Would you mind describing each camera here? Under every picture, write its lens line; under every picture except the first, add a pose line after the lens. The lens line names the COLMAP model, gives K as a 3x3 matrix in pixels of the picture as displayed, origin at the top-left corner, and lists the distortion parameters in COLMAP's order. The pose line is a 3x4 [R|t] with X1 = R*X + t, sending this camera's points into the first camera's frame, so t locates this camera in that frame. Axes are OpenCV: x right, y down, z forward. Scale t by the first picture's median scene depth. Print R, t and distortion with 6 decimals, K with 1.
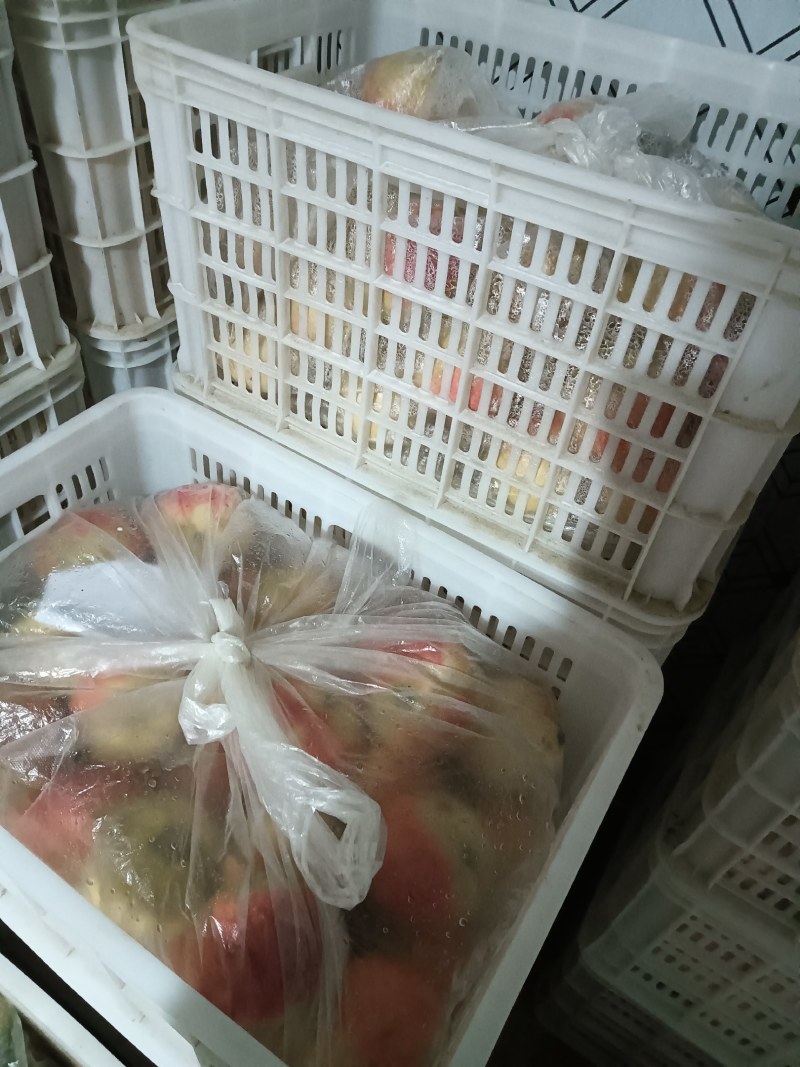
lens RADIAL K [[766.6, 0, 398.9], [0, 766.6, 530.2], [0, 0, 1]] dist [0.090478, -0.152718]
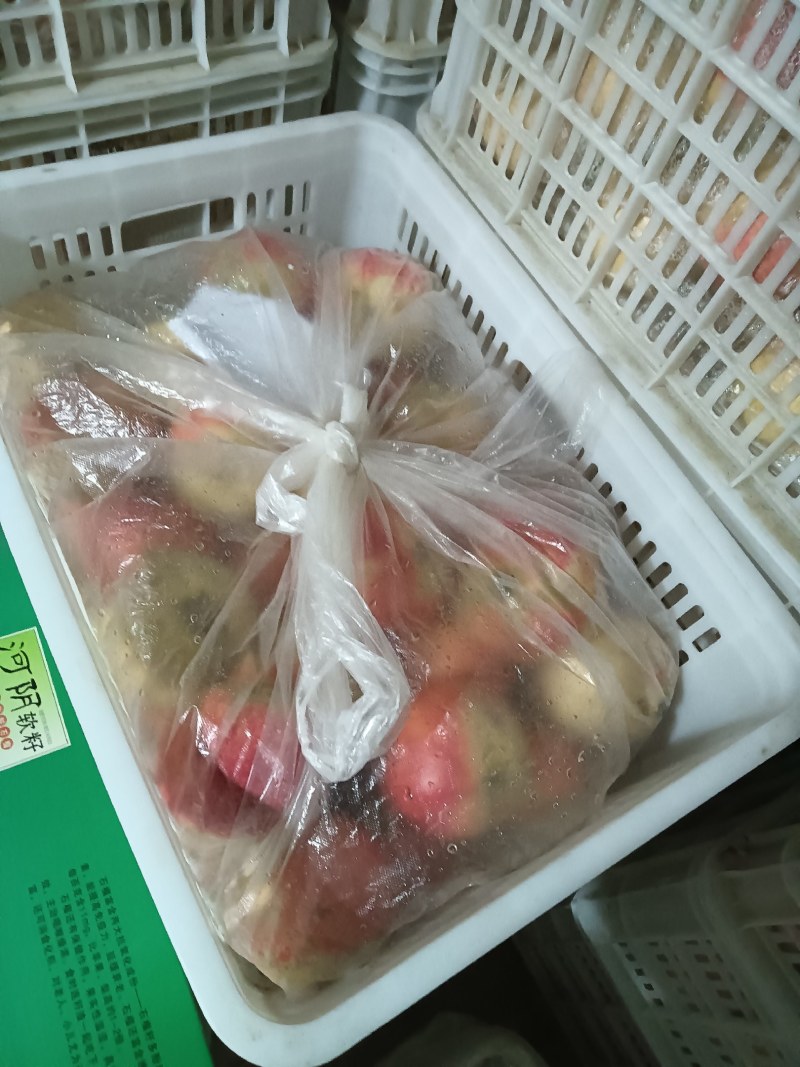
lens RADIAL K [[766.6, 0, 398.9], [0, 766.6, 530.2], [0, 0, 1]] dist [0.090478, -0.152718]
pose [[0.889066, 0.425408, -0.169082, 0.019022], [-0.383348, 0.893747, 0.232939, 0.013844], [0.250211, -0.142281, 0.957680, 0.165130]]
